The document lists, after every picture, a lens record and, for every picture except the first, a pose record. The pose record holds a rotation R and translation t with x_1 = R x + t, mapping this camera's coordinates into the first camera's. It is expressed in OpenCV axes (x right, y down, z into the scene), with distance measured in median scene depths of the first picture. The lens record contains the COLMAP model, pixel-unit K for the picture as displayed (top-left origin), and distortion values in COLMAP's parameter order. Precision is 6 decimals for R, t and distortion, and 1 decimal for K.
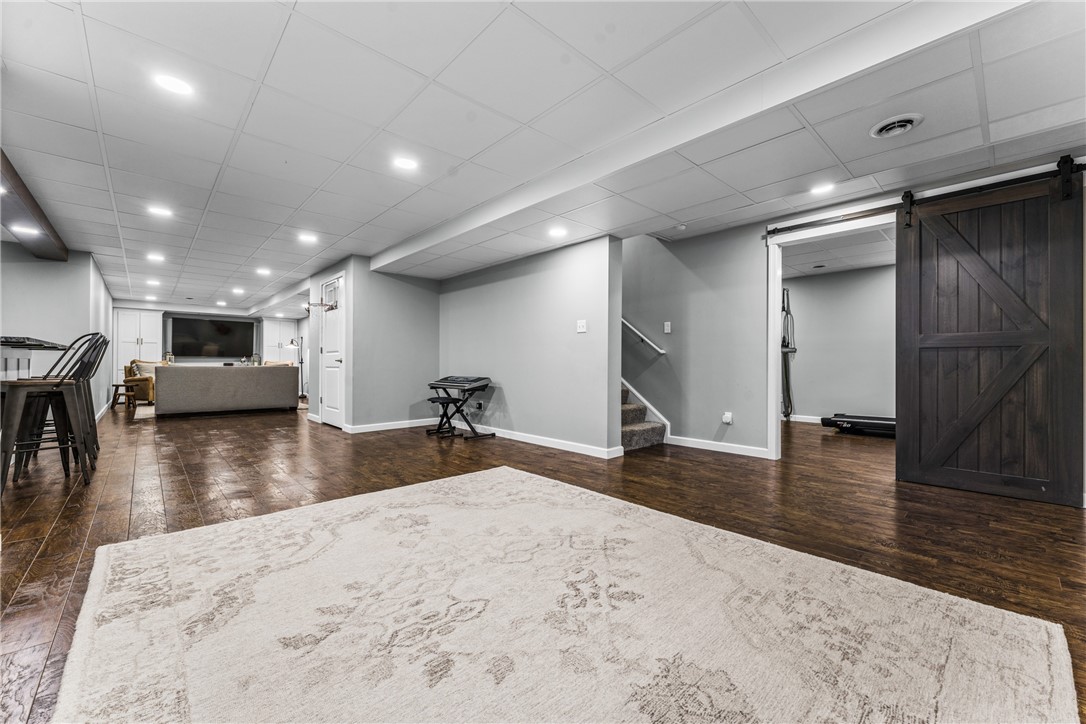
lens RADIAL K [[436.9, 0, 541.6], [0, 436.9, 361.1], [0, 0, 1]] dist [0.000787, -0.000109]
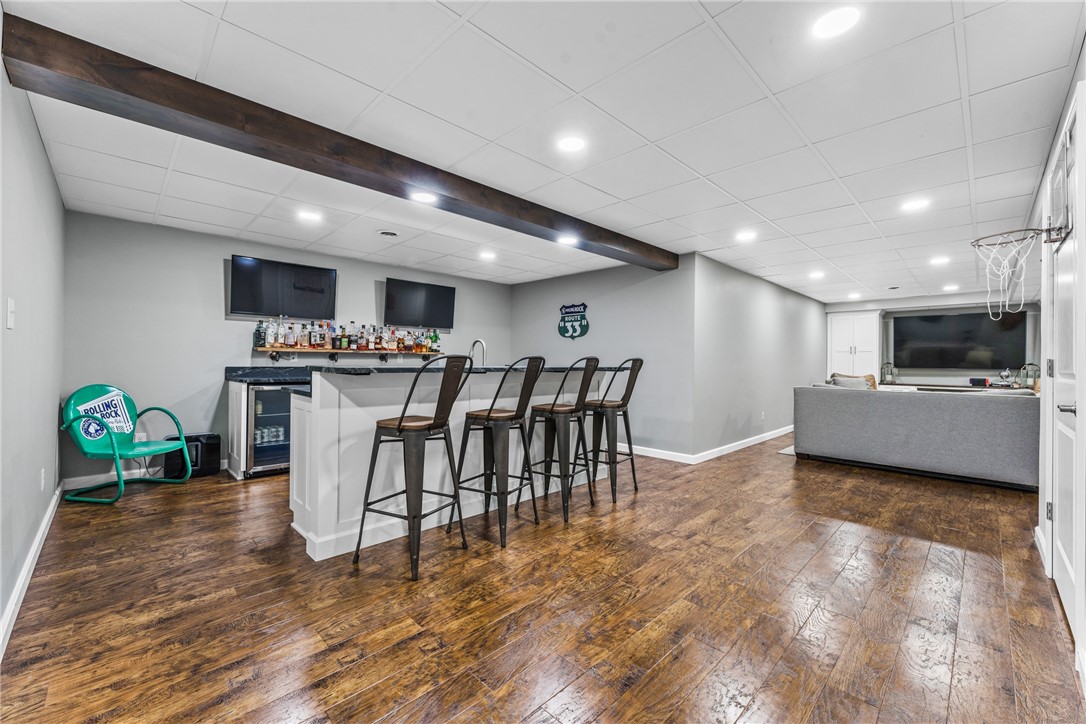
lens RADIAL K [[433.8, 0, 542.6], [0, 433.8, 366.6], [0, 0, 1]] dist [-0.007909, -0.000216]
pose [[0.036671, 0.003483, -0.999321, -0.478640], [-0.001176, 0.999993, 0.003442, -0.067822], [0.999327, 0.001048, 0.036675, 1.534197]]
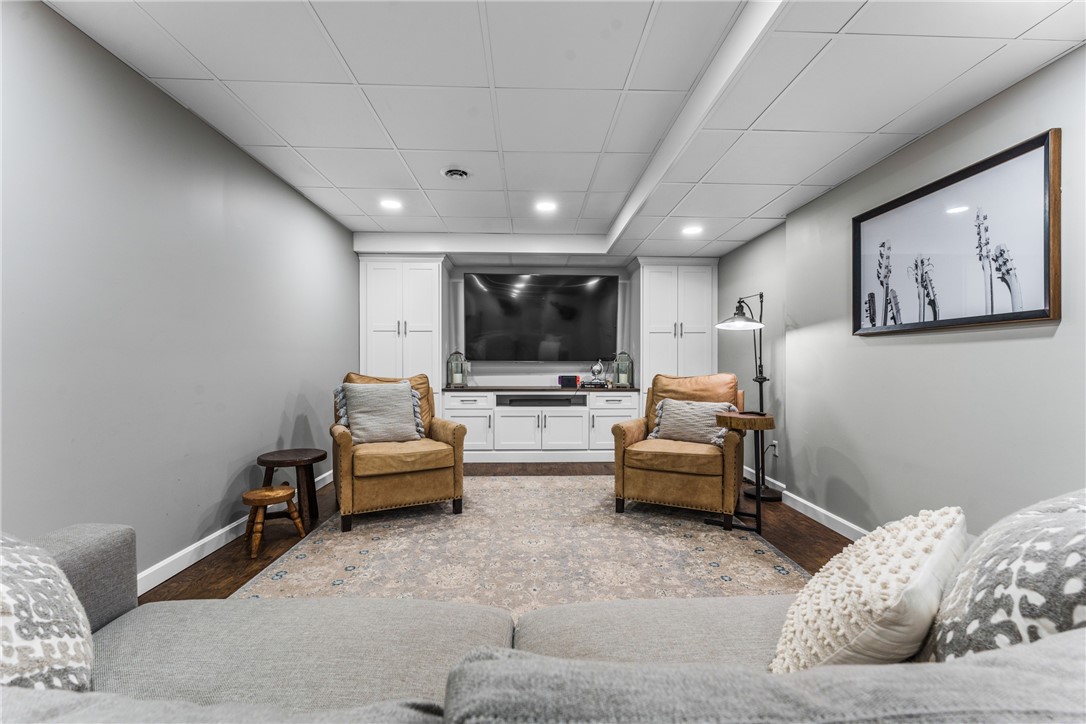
lens RADIAL K [[433.8, 0, 542.6], [0, 433.8, 366.6], [0, 0, 1]] dist [-0.007909, -0.000216]
pose [[0.763115, 0.000882, -0.646262, -2.148591], [0.008692, 0.999895, 0.011629, -0.044718], [0.646204, -0.014492, 0.763027, 3.073812]]
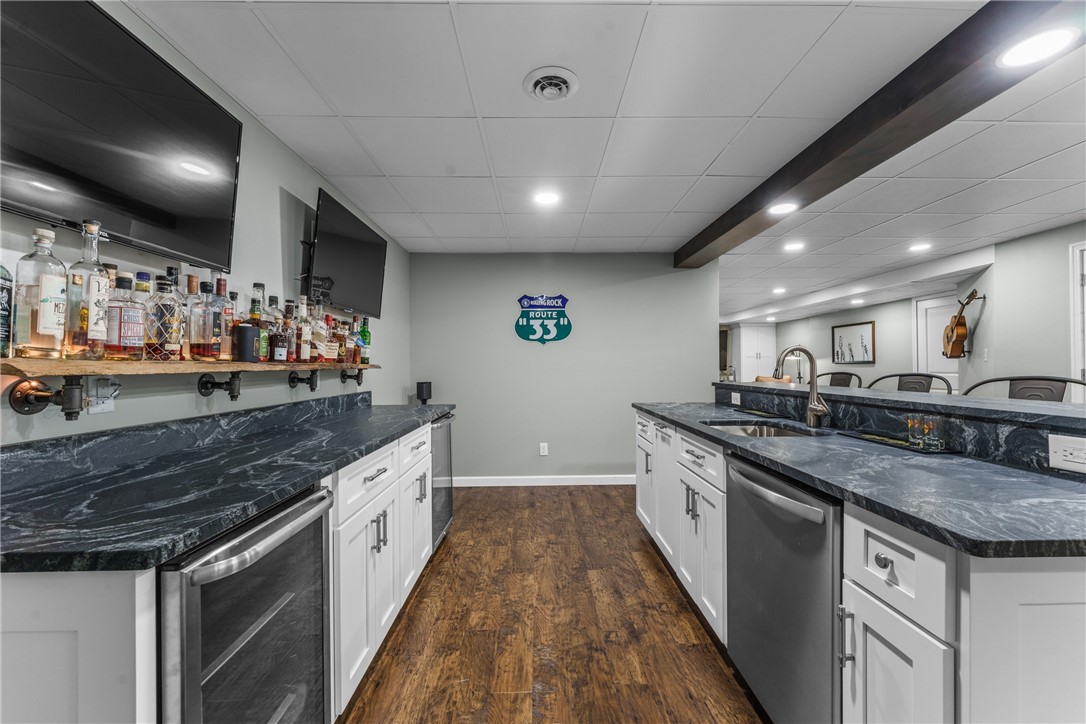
lens RADIAL K [[433.8, 0, 542.6], [0, 433.8, 366.6], [0, 0, 1]] dist [-0.007909, -0.000216]
pose [[0.747034, -0.007186, -0.664747, -1.726992], [0.015356, 0.999861, 0.006449, -0.129685], [0.664609, -0.015026, 0.747041, 0.466991]]
